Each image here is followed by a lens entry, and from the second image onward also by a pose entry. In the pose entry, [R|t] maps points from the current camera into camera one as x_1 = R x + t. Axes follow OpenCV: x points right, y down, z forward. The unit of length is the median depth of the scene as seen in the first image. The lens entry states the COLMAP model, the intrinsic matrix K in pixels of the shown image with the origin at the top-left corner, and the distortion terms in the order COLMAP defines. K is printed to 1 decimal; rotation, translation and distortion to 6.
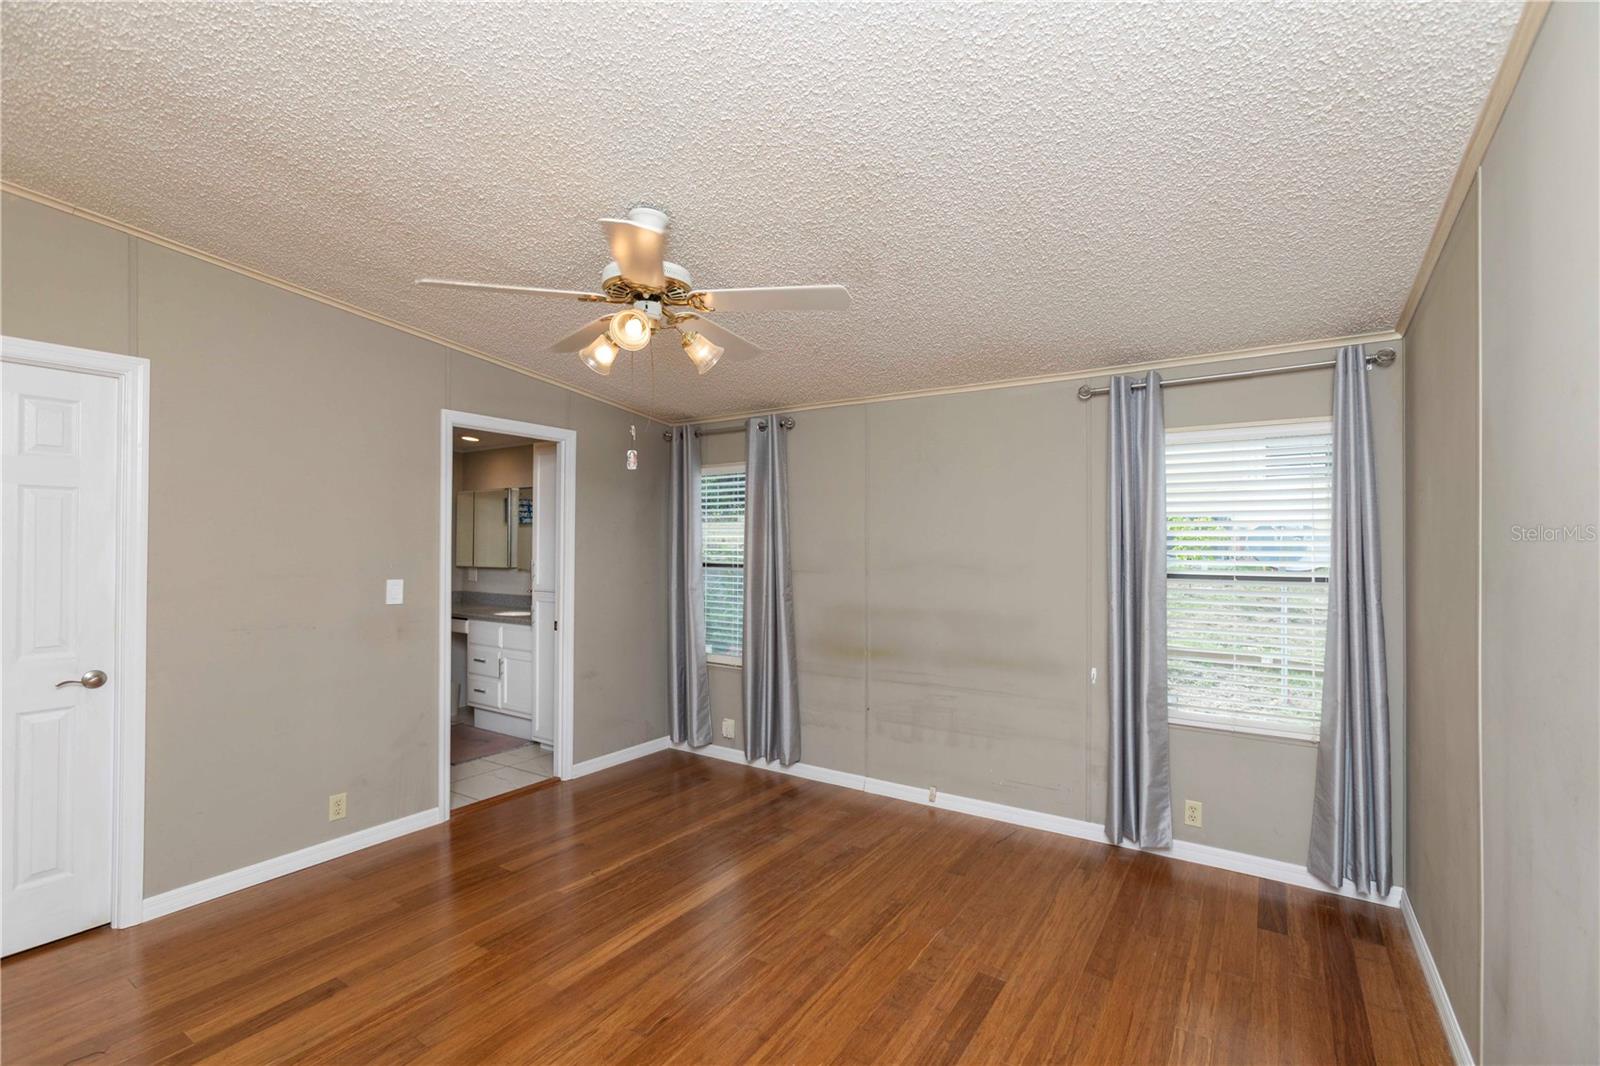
lens RADIAL K [[704.5, 0, 811.6], [0, 704.5, 541.6], [0, 0, 1]] dist [-0.004985, 0.003080]
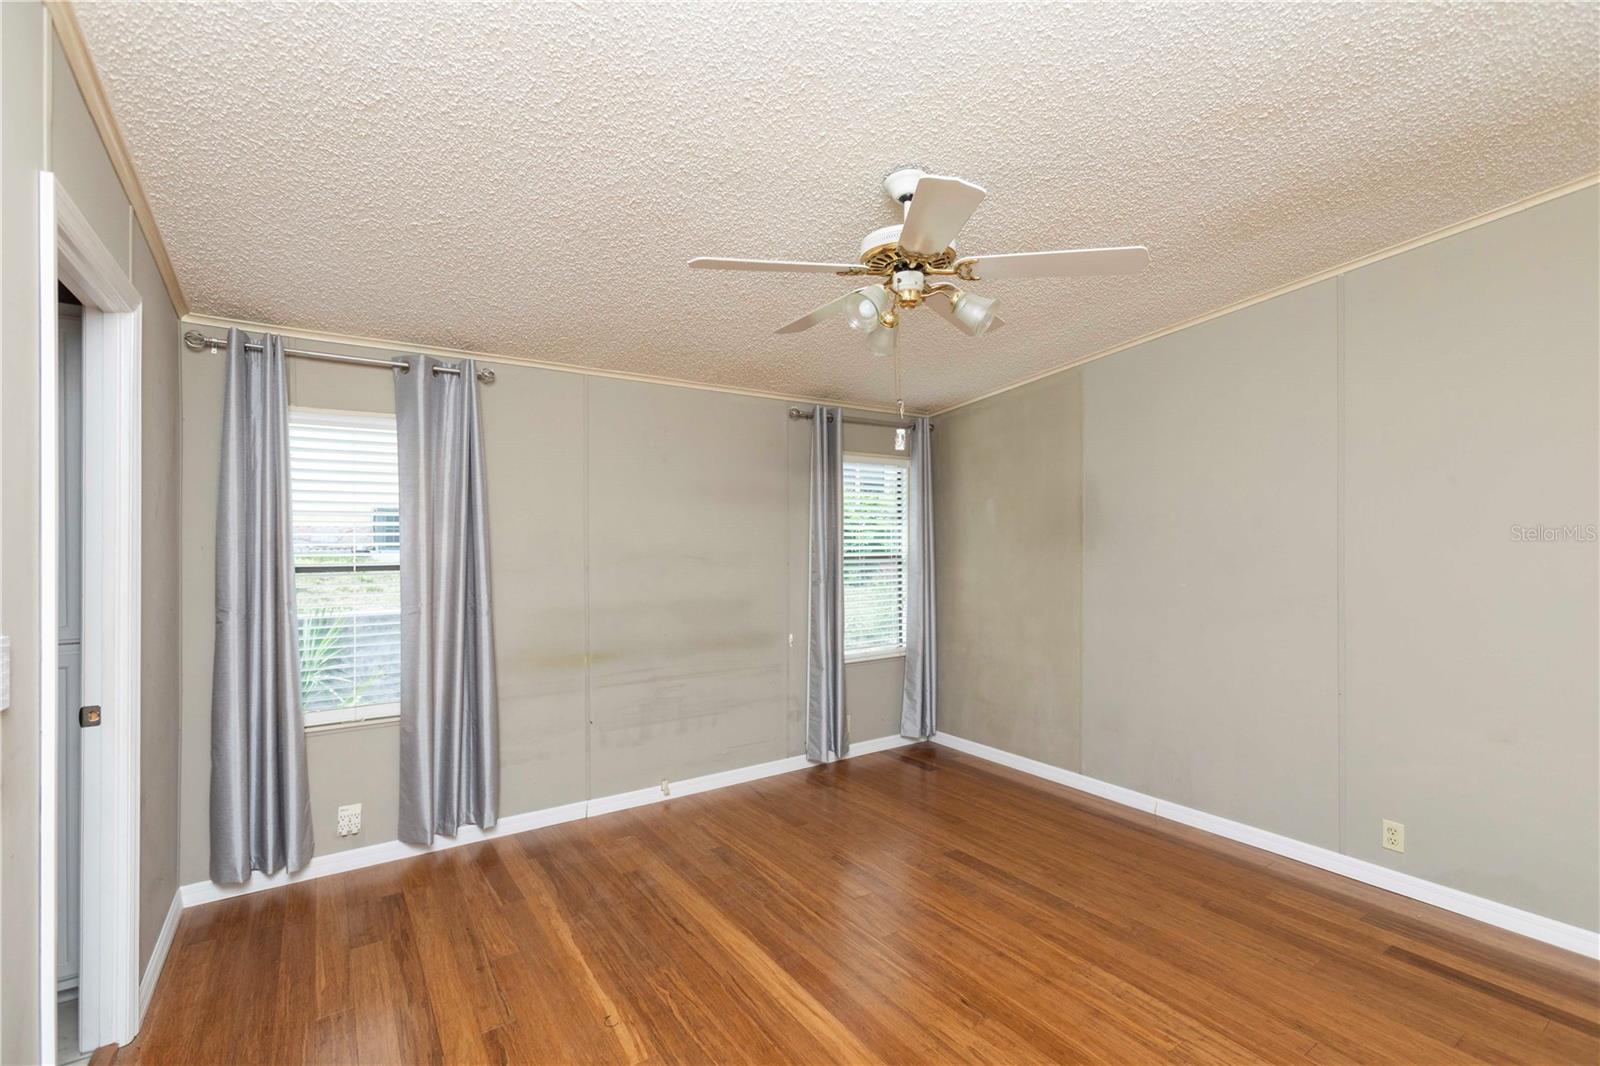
lens RADIAL K [[704.5, 0, 809.3], [0, 704.5, 533.6], [0, 0, 1]] dist [-0.004985, 0.003080]
pose [[0.370241, 0.005920, 0.928917, -0.746738], [-0.007863, 0.999964, -0.003239, 0.005766], [-0.928902, -0.006105, 0.370274, 0.503367]]
